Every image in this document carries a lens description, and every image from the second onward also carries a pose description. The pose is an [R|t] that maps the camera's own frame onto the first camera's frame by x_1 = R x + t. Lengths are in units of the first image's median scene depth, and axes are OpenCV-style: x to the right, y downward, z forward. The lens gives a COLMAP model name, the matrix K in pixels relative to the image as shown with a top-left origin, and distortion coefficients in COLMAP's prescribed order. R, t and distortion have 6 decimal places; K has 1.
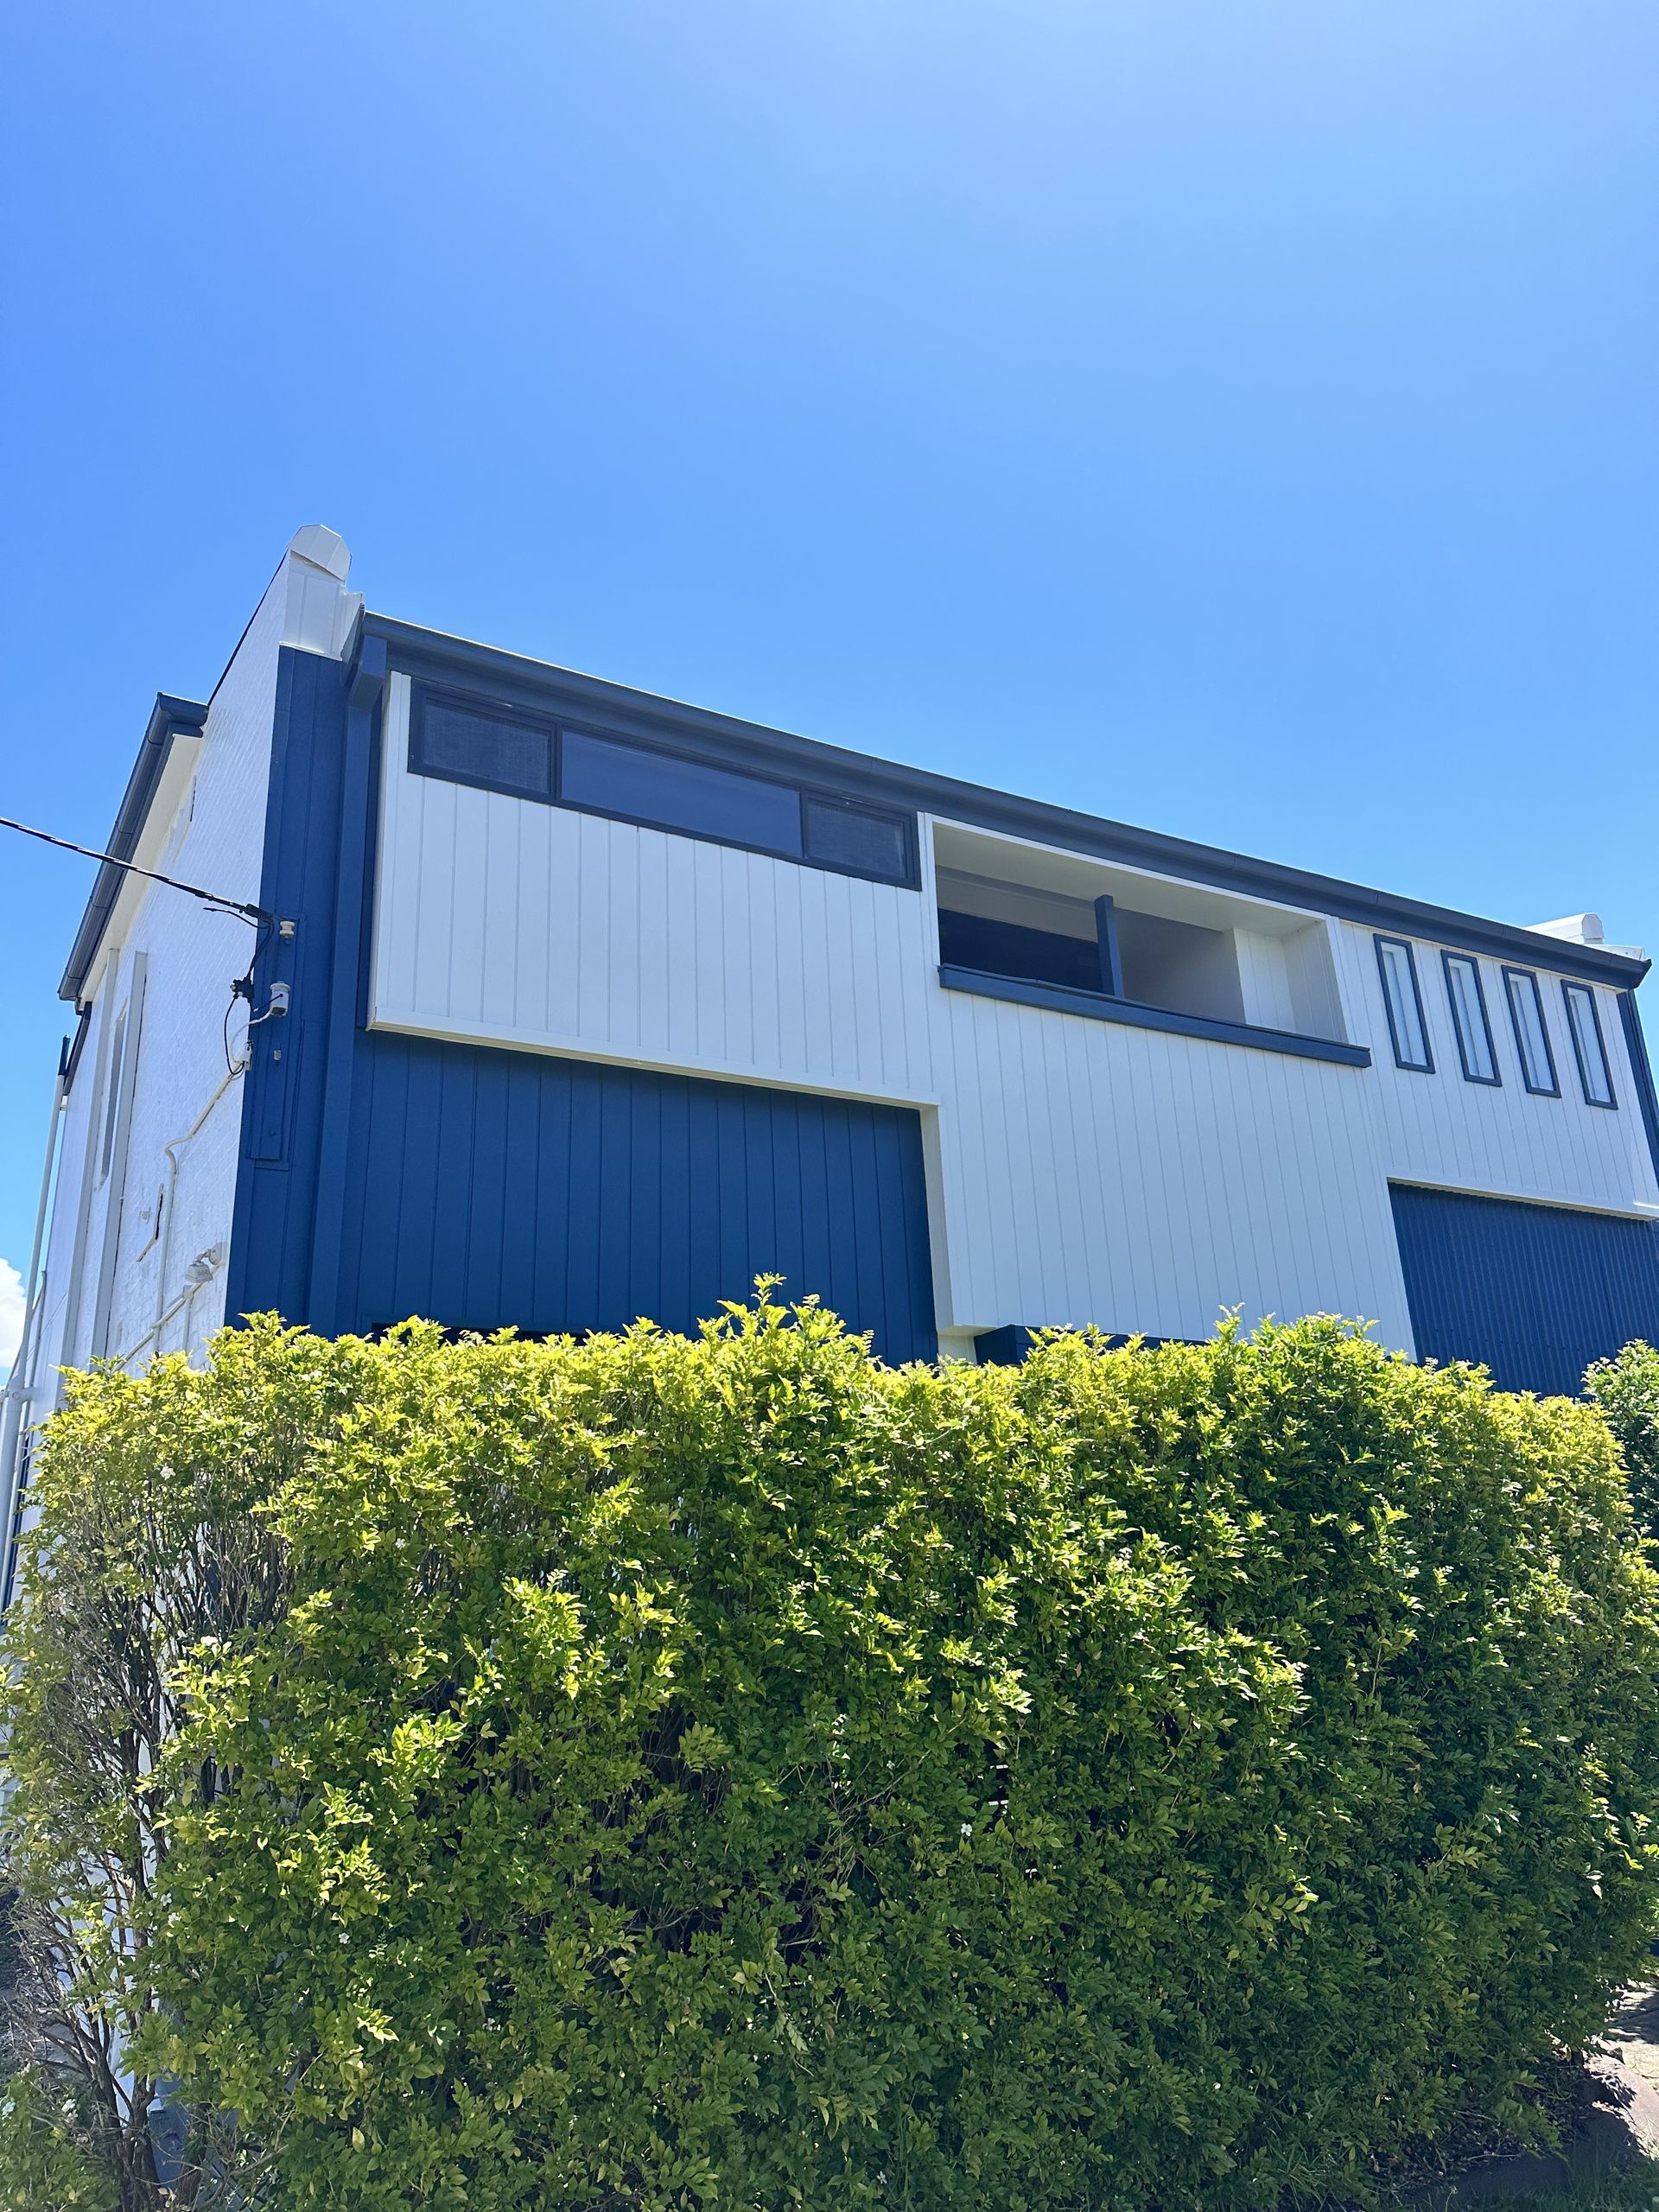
lens RADIAL K [[1558.1, 0, 814.1], [0, 1558.1, 1048.8], [0, 0, 1]] dist [0.020066, -0.006646]
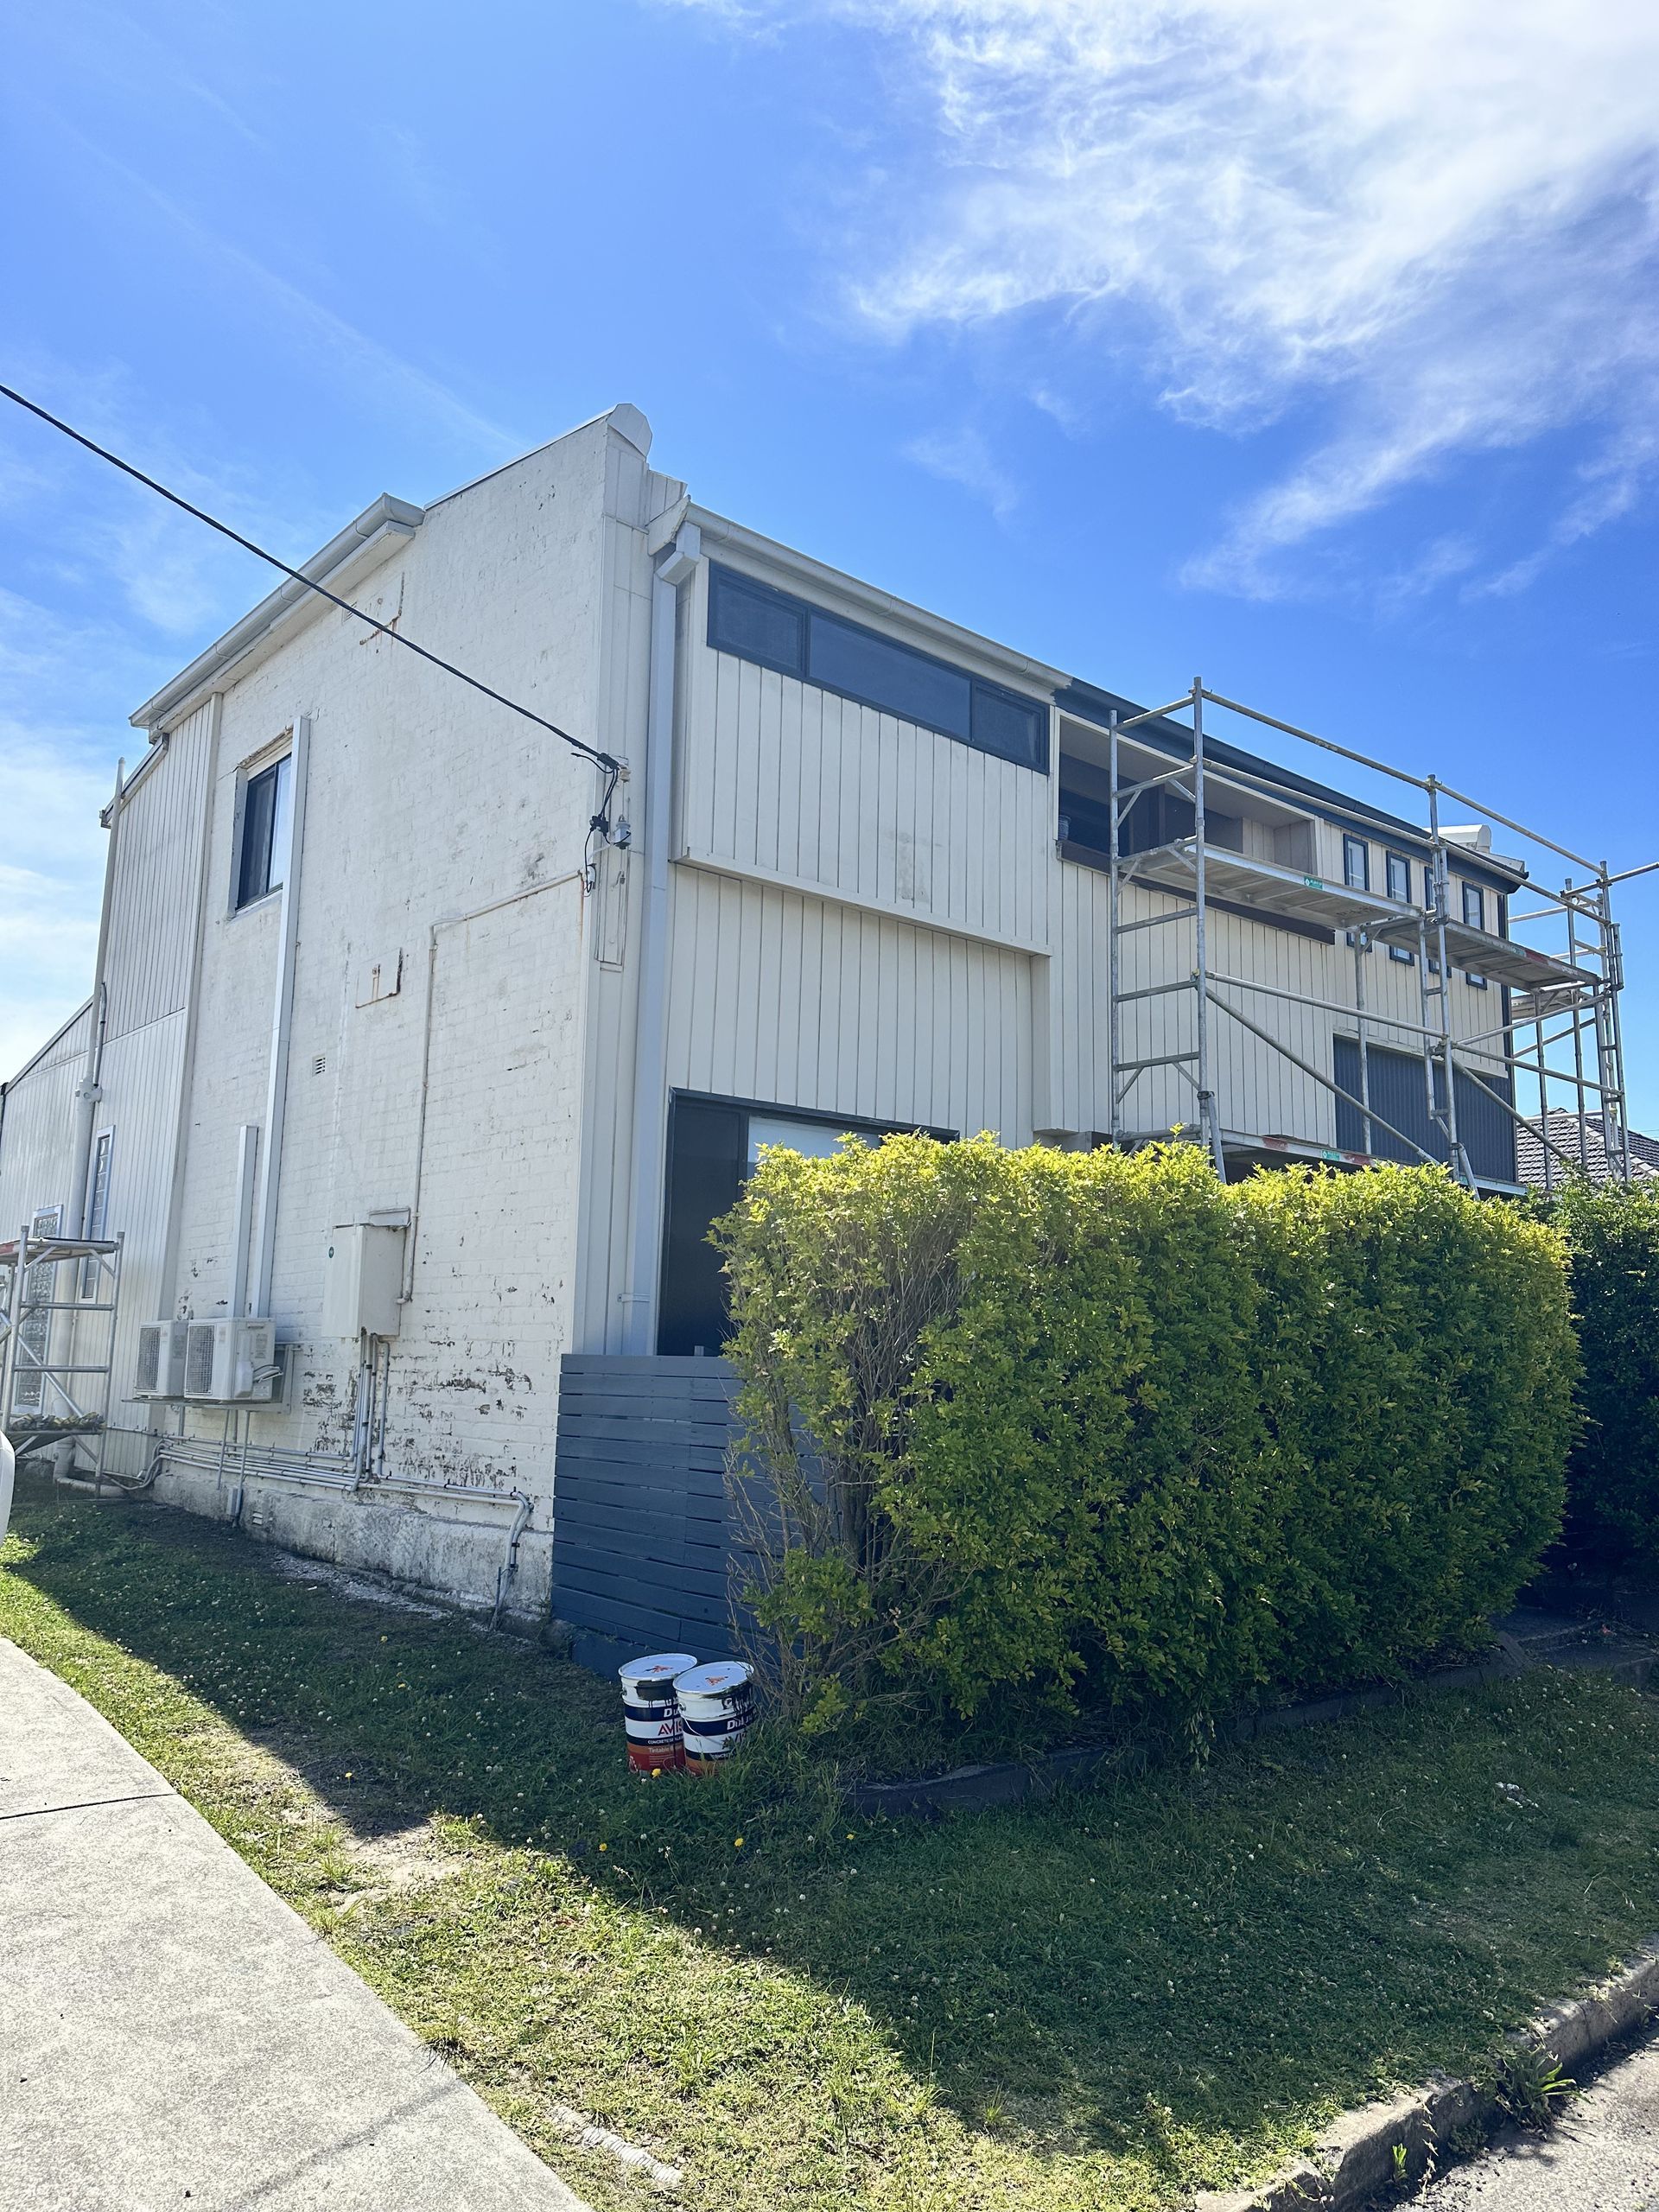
lens RADIAL K [[1558.1, 0, 829.2], [0, 1558.1, 1106.2], [0, 0, 1]] dist [0.020066, -0.006646]
pose [[0.981570, 0.082843, 0.172212, -0.286634], [-0.113508, 0.977708, 0.176643, -0.044495], [-0.153740, -0.192935, 0.969092, -0.200276]]
